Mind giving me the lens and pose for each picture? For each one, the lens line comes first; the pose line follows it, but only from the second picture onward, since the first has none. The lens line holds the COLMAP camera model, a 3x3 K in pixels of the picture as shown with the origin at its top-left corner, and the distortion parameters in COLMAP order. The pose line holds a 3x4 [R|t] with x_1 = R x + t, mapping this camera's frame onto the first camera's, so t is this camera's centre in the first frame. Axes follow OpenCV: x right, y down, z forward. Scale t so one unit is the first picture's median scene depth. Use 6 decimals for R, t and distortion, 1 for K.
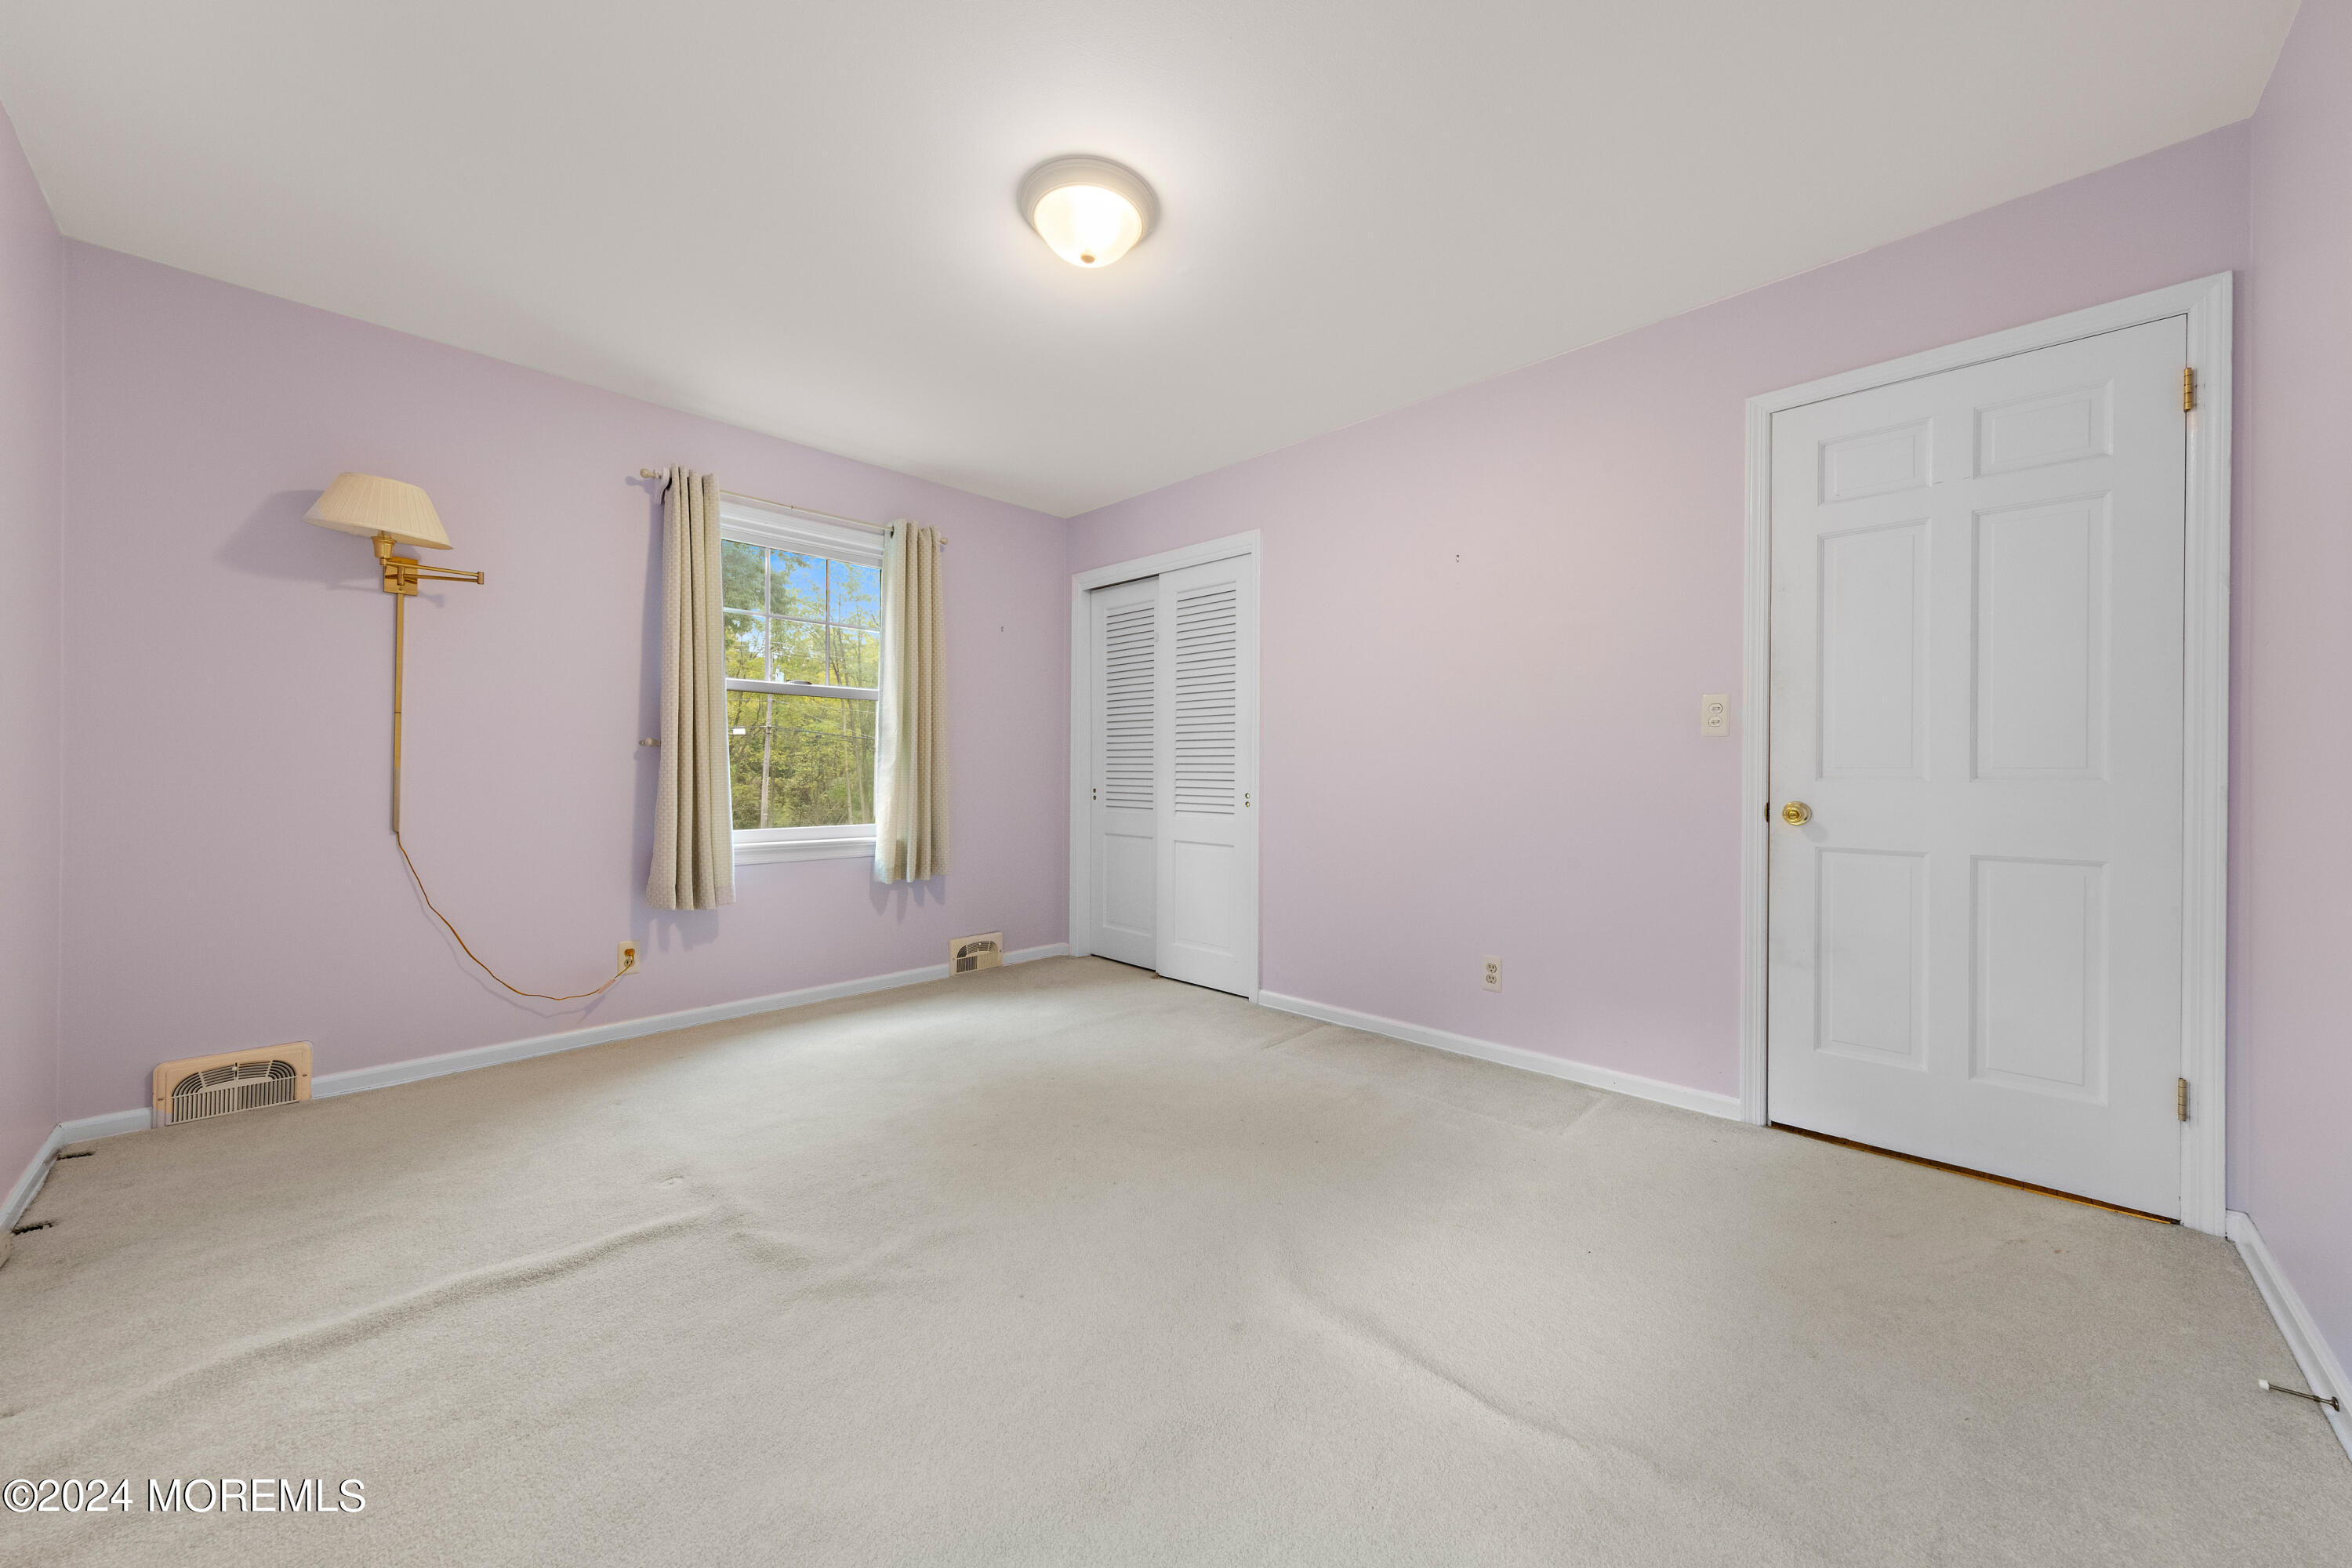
lens RADIAL K [[865.5, 0, 1174.4], [0, 865.5, 777.1], [0, 0, 1]] dist [0.008164, -0.000425]
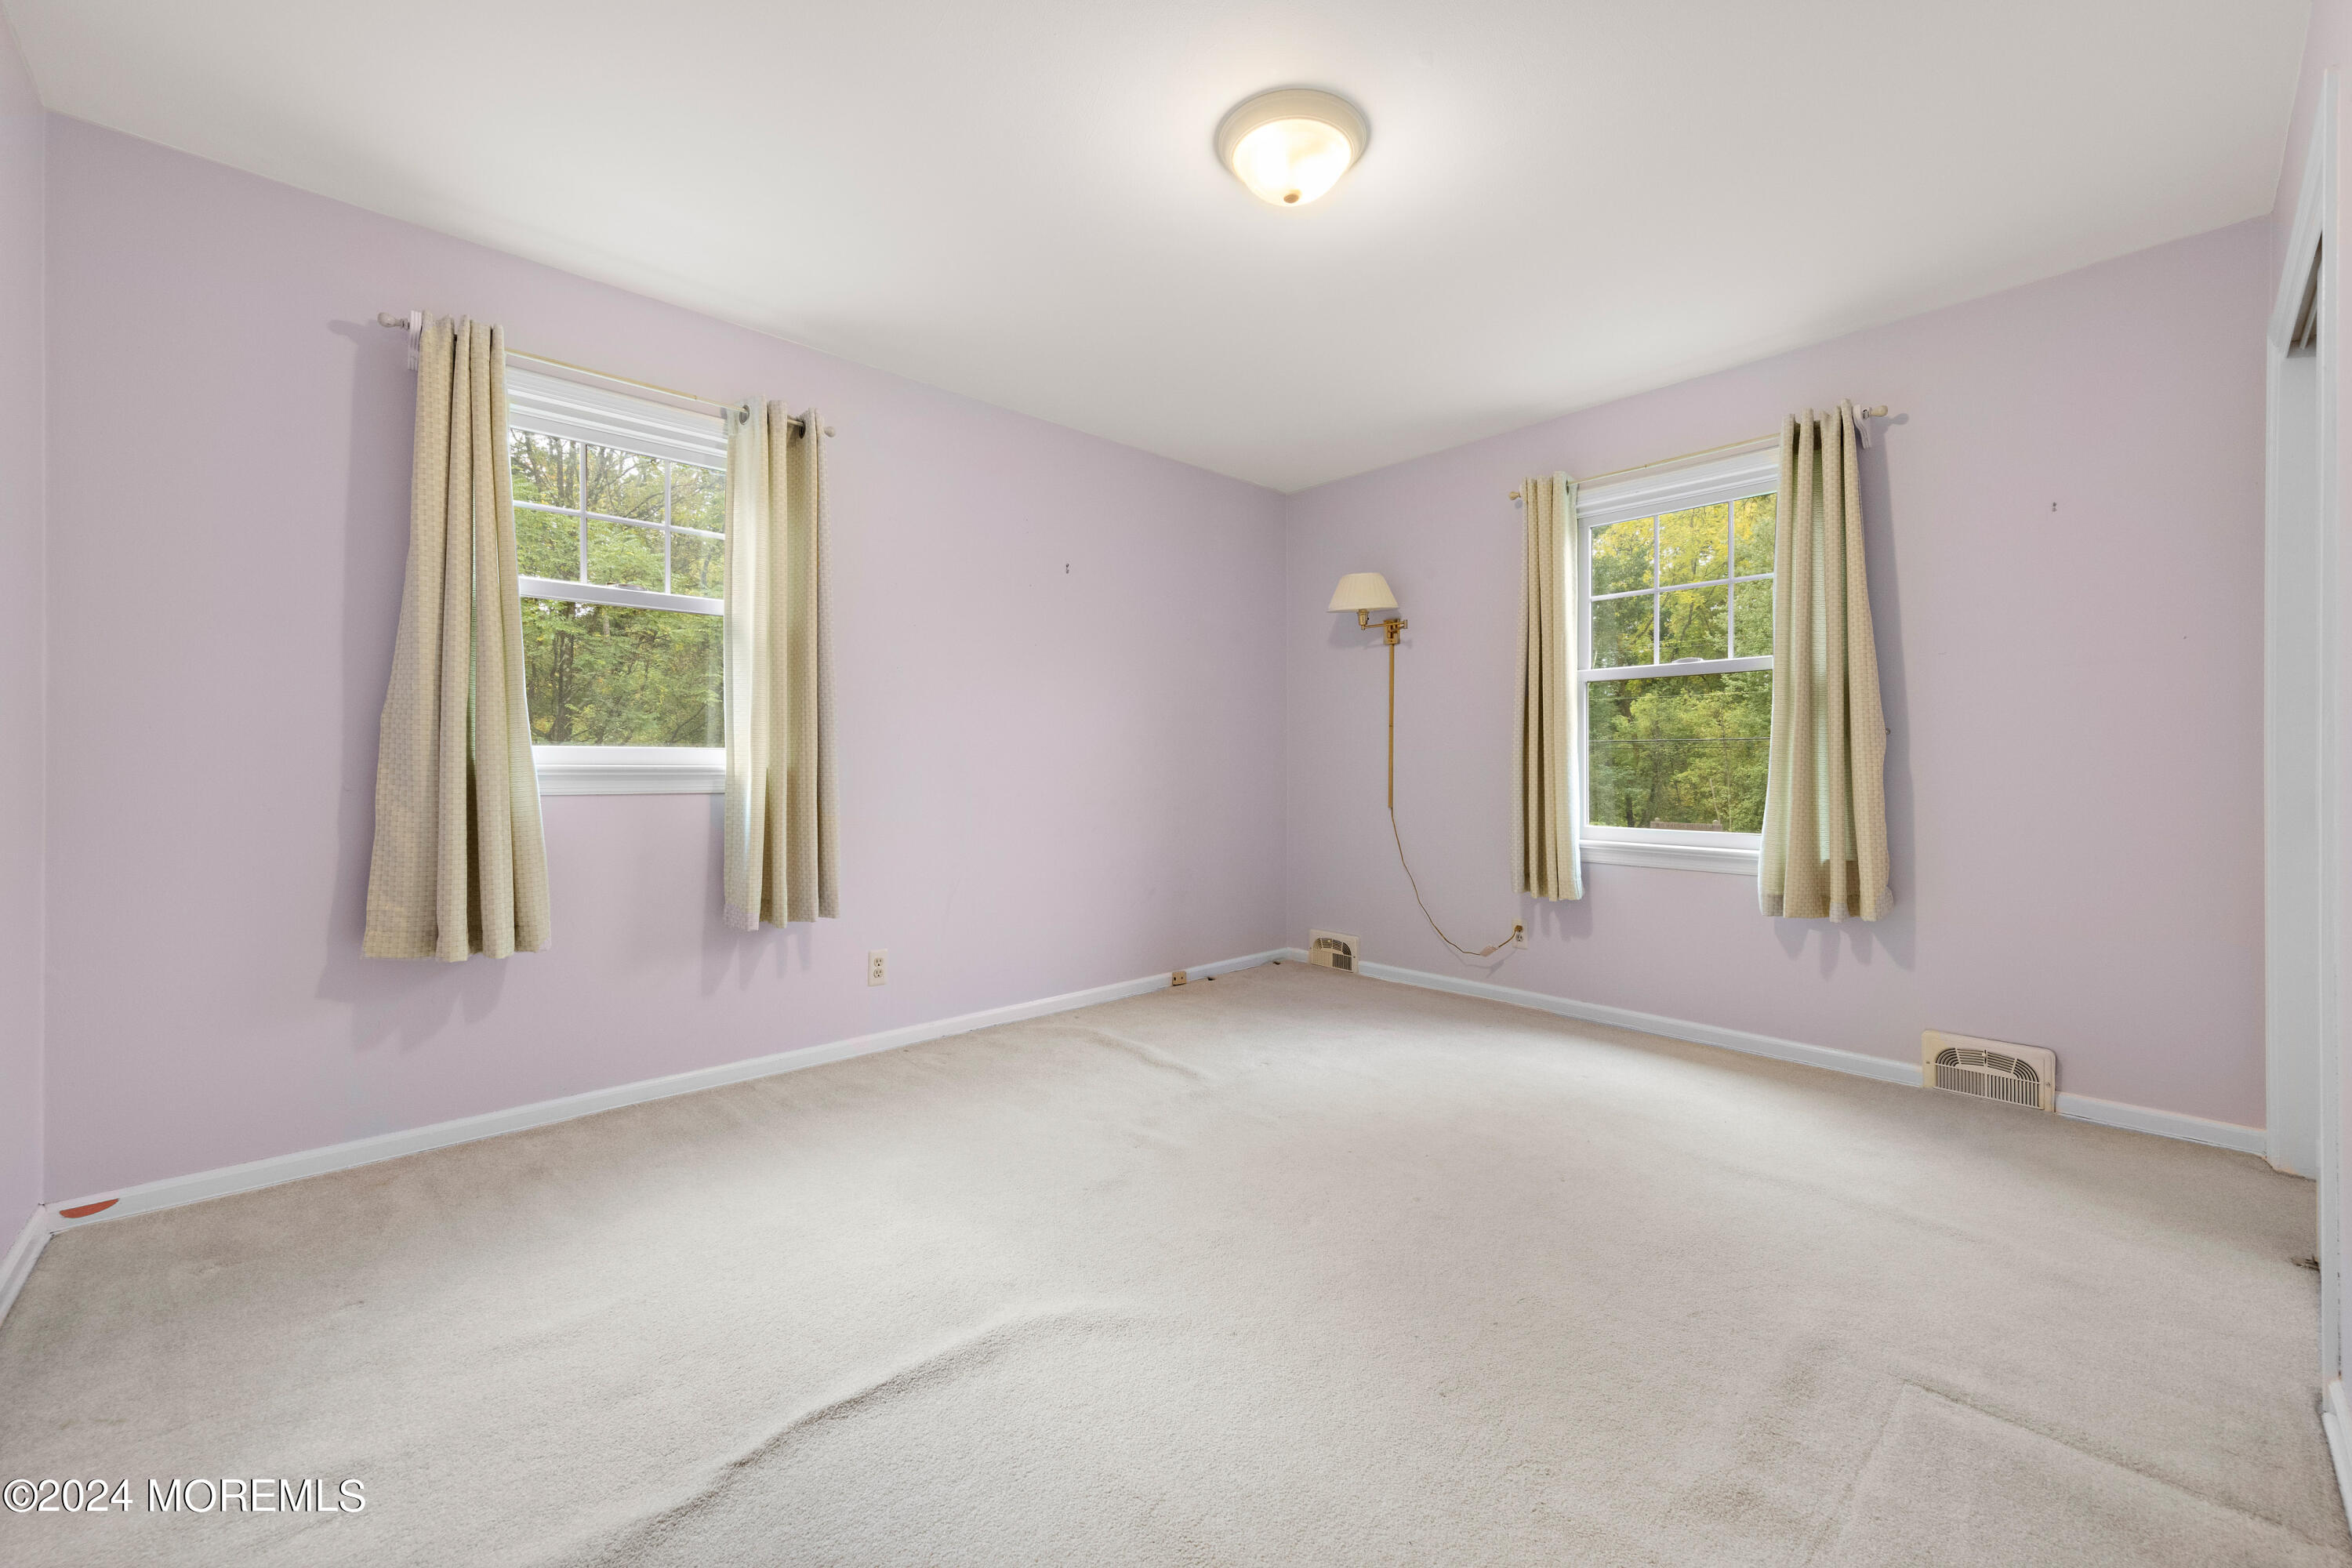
lens RADIAL K [[953.0, 0, 1175.0], [0, 953.0, 771.0], [0, 0, 1]] dist [0.012679, 0.000058]
pose [[-0.075151, 0.001612, -0.997171, 0.593526], [-0.003729, 0.999991, 0.001898, -0.000524], [0.997165, 0.003861, -0.075145, 0.622063]]
